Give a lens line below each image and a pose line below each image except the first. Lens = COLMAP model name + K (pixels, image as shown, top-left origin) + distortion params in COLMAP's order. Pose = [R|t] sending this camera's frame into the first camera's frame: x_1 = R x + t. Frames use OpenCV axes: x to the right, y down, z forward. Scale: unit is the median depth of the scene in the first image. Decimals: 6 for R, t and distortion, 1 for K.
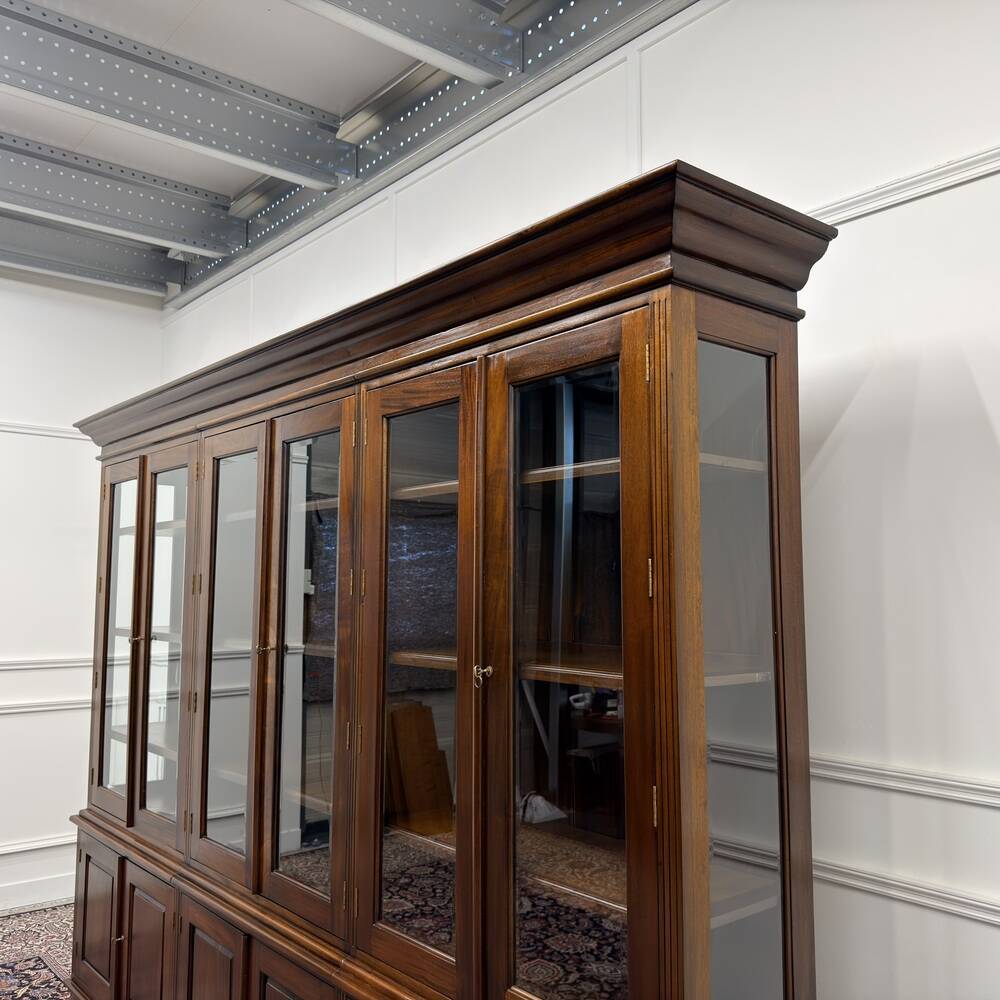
lens RADIAL K [[927.0, 0, 516.0], [0, 927.0, 505.3], [0, 0, 1]] dist [0.122336, -0.219095]
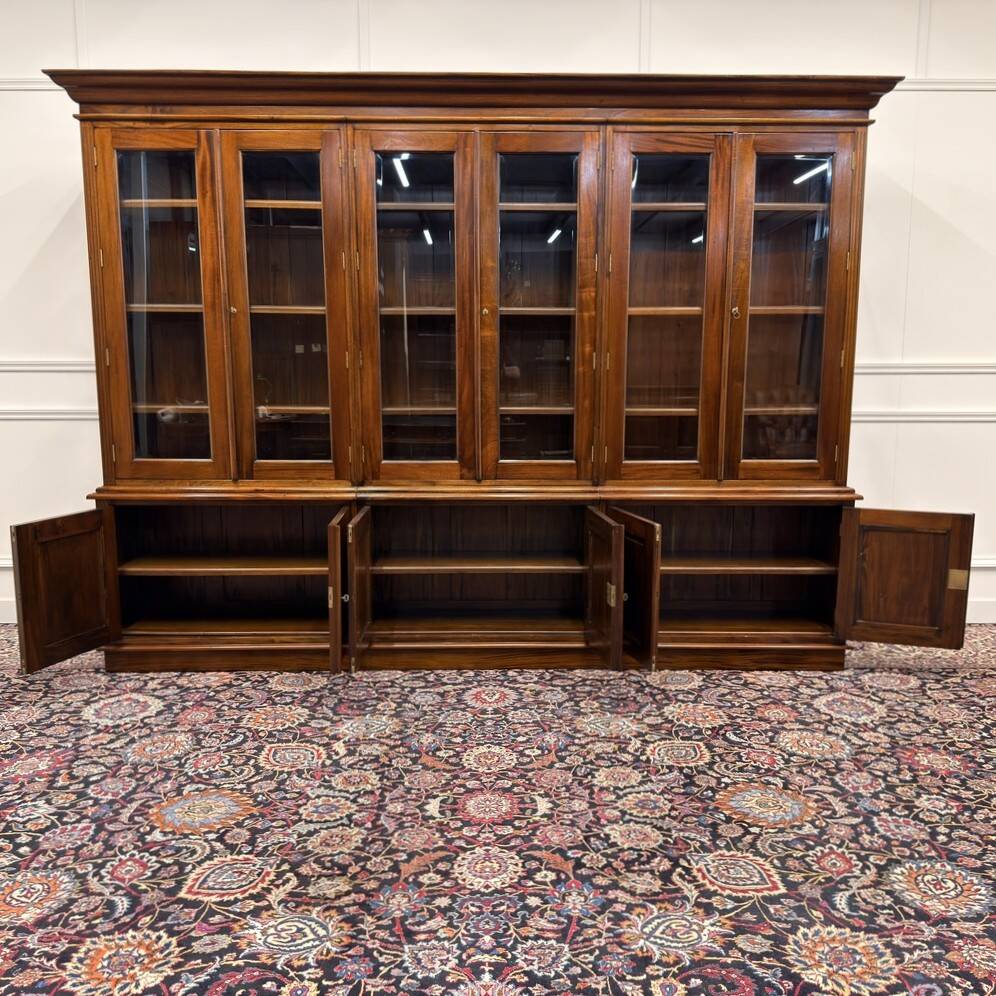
lens RADIAL K [[927.6, 0, 498.8], [0, 927.6, 511.3], [0, 0, 1]] dist [0.165533, -0.355250]
pose [[0.642291, -0.122354, 0.756632, -1.606205], [-0.071195, 0.973384, 0.217840, 0.166583], [-0.763147, -0.193785, 0.616485, 0.079159]]
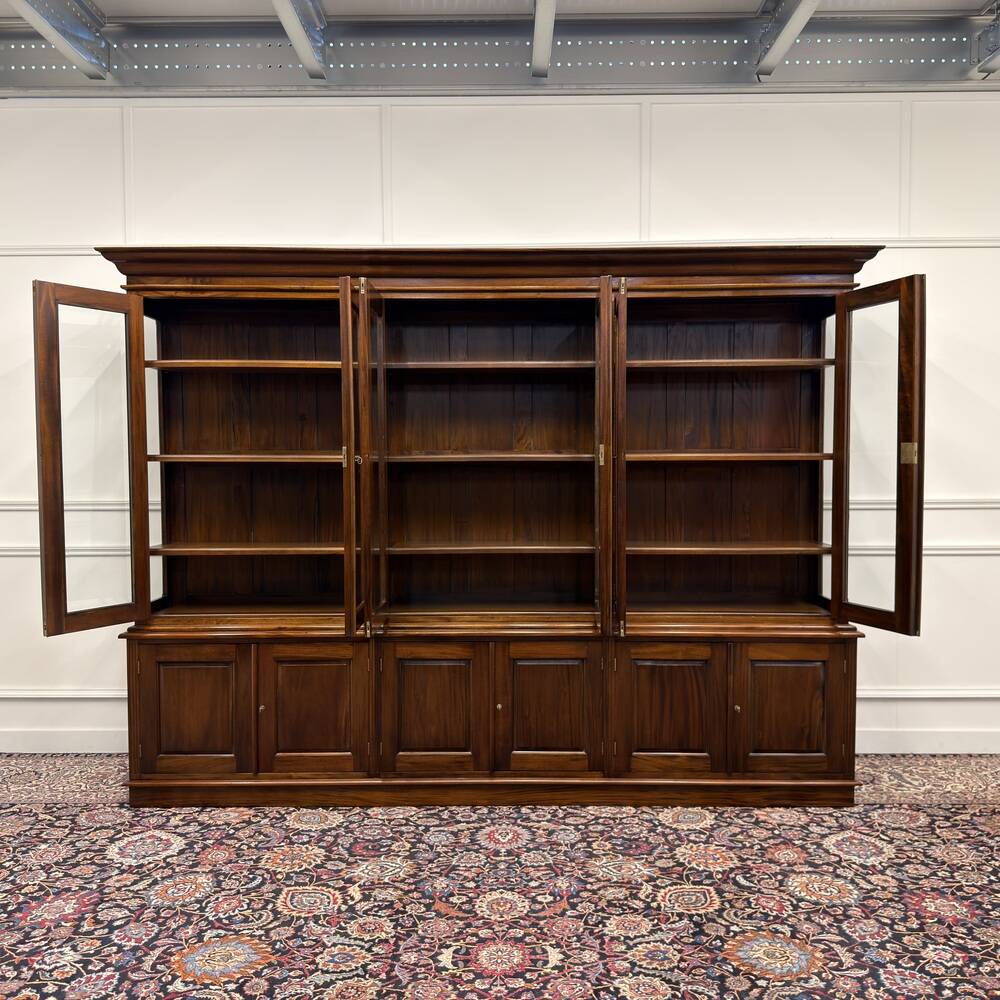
lens RADIAL K [[937.8, 0, 497.5], [0, 937.8, 502.4], [0, 0, 1]] dist [0.051437, -0.087897]
pose [[0.657316, -0.037927, 0.752660, -1.656942], [-0.064717, 0.992203, 0.106516, 0.077821], [-0.750831, -0.118725, 0.649736, 0.031295]]
